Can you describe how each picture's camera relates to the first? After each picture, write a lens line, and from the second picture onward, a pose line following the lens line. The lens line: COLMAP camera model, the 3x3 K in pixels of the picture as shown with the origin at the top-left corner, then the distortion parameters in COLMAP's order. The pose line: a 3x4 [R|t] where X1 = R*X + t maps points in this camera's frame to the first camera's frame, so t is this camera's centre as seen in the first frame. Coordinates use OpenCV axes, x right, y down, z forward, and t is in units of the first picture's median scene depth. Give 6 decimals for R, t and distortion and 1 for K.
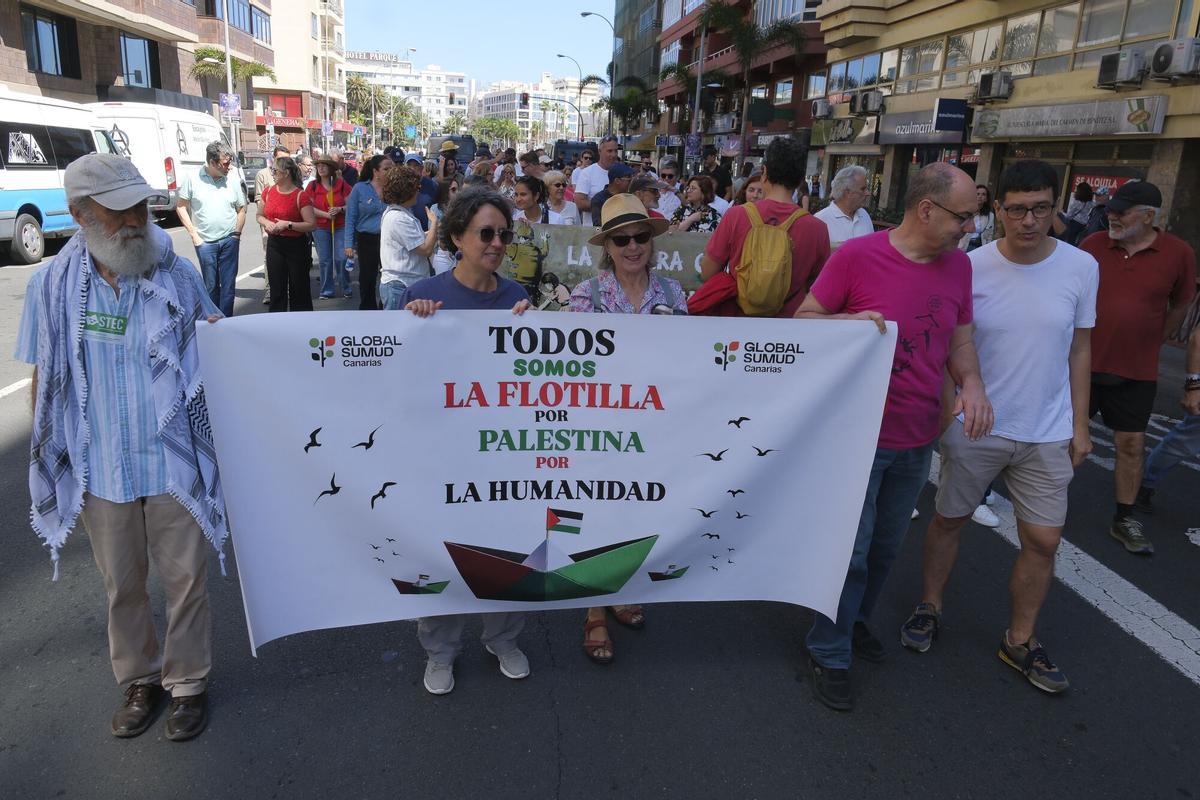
lens RADIAL K [[907.7, 0, 583.7], [0, 907.7, 420.3], [0, 0, 1]] dist [-0.001076, 0.001708]
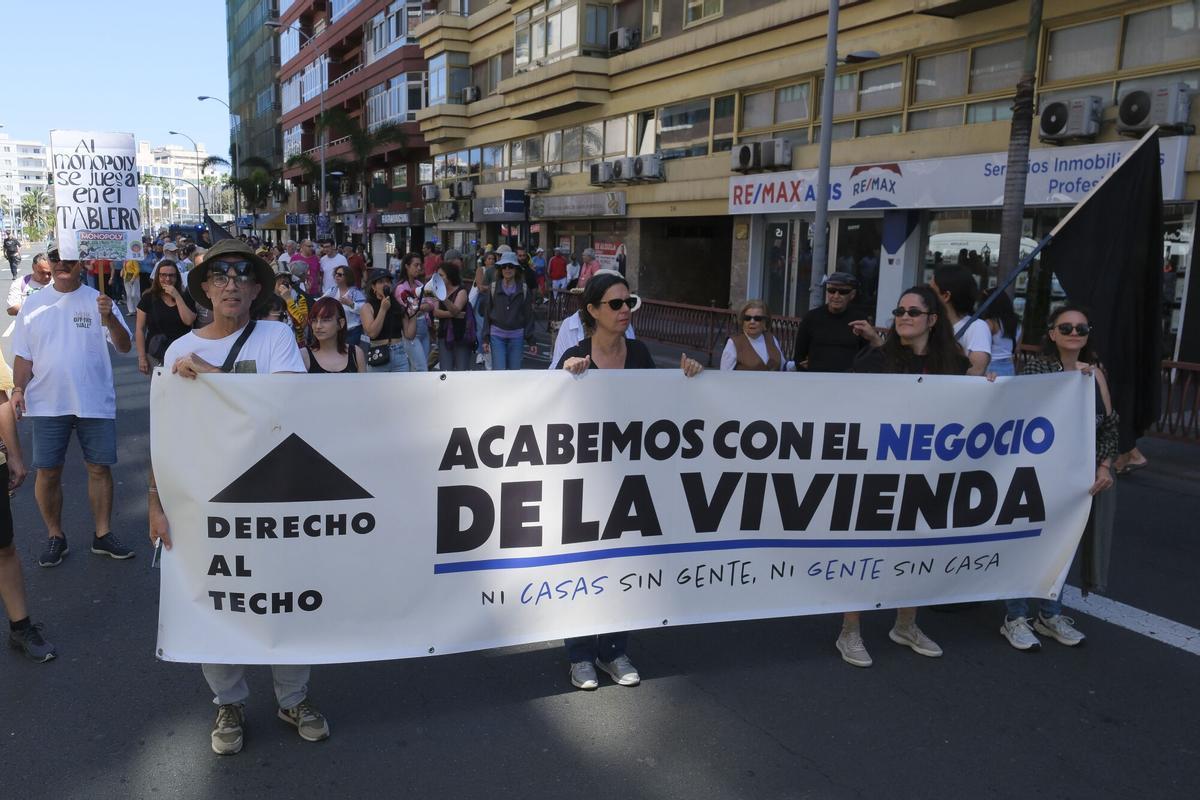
lens RADIAL K [[1040.2, 0, 548.9], [0, 1040.2, 432.0], [0, 0, 1]] dist [-0.012636, 0.018586]
pose [[0.948207, -0.084783, 0.306130, -0.028075], [0.112377, 0.990934, -0.073636, 0.072080], [-0.297111, 0.104224, 0.949138, -0.261195]]
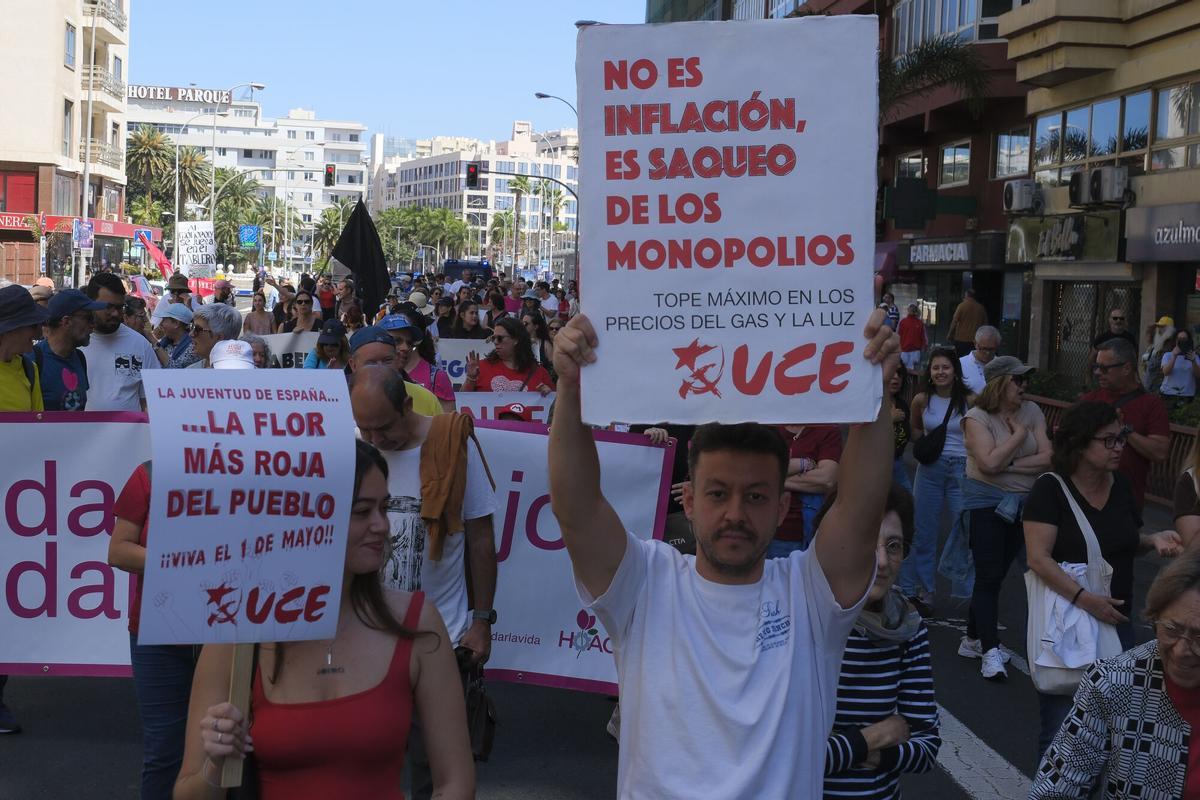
lens RADIAL K [[1900.5, 0, 563.7], [0, 1900.5, 363.0], [0, 0, 1]] dist [0.013306, 0.188006]
pose [[0.999814, -0.005065, -0.018631, 0.015815], [0.000512, 0.971596, -0.236644, 0.008290], [0.019300, 0.236590, 0.971418, -0.042186]]
